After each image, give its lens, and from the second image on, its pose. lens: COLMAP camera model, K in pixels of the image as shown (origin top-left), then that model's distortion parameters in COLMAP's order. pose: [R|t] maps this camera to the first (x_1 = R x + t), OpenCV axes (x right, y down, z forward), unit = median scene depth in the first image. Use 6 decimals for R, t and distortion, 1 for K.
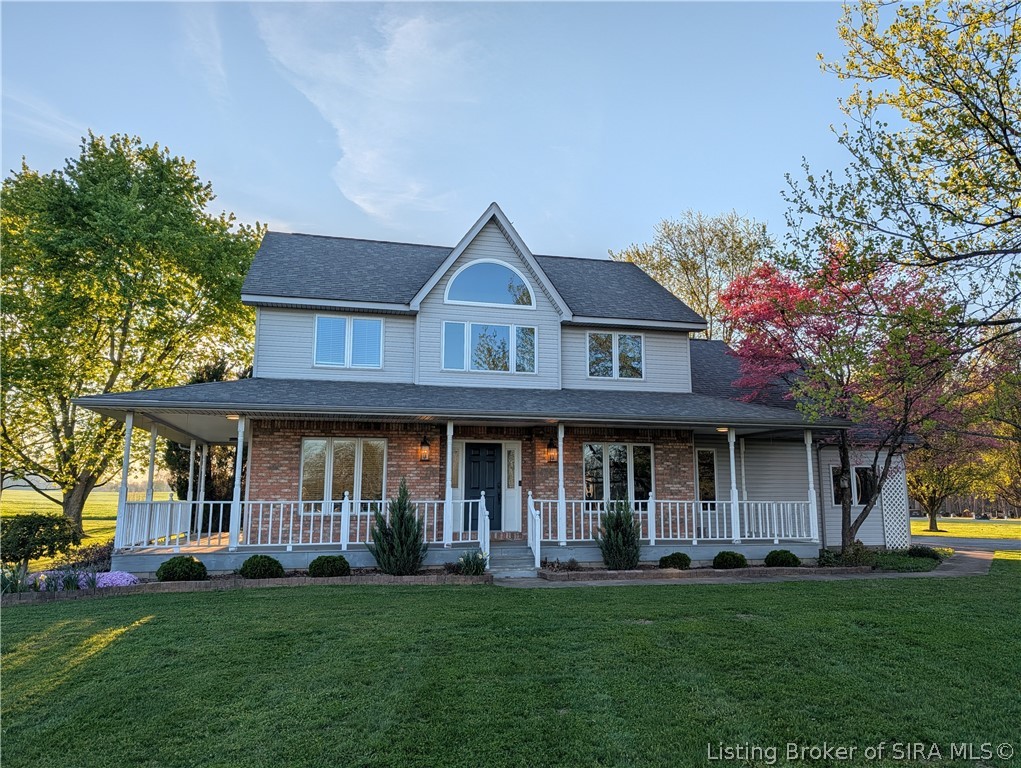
lens RADIAL K [[752.8, 0, 510.5], [0, 752.8, 384.0], [0, 0, 1]] dist [0.001087, 0.047874]
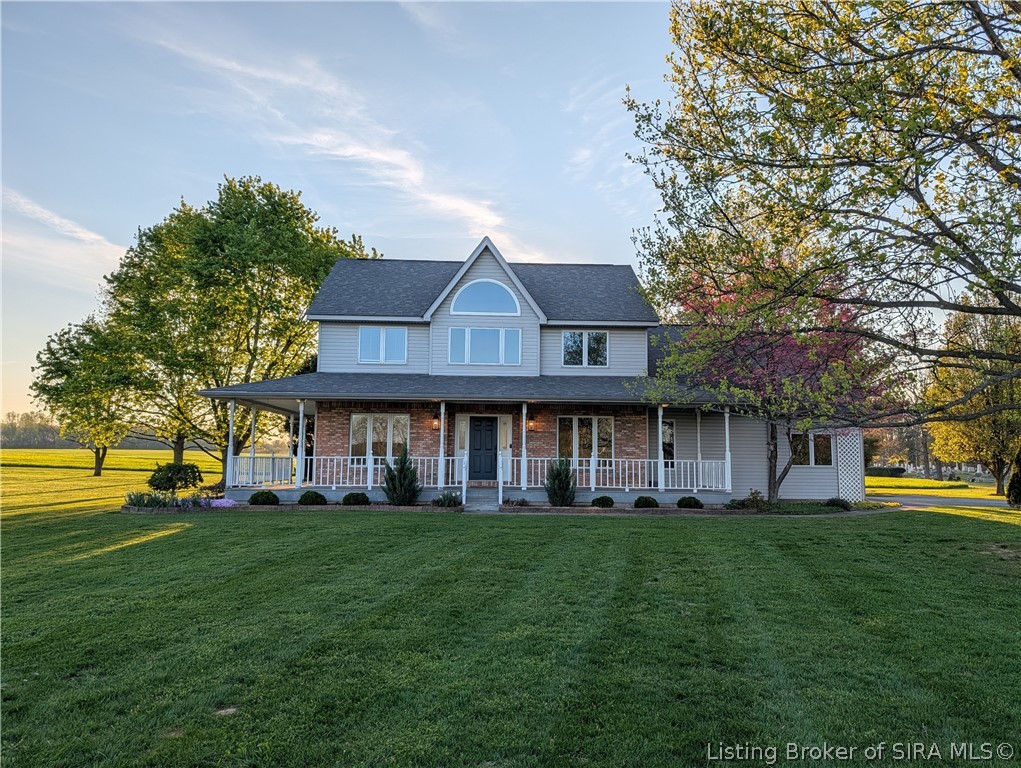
lens RADIAL K [[752.8, 0, 510.5], [0, 752.8, 384.0], [0, 0, 1]] dist [0.001087, 0.047874]
pose [[0.982267, -0.012579, -0.187067, 0.269244], [0.021197, 0.998800, 0.044141, -0.038592], [0.186287, -0.047323, 0.981355, -0.320115]]
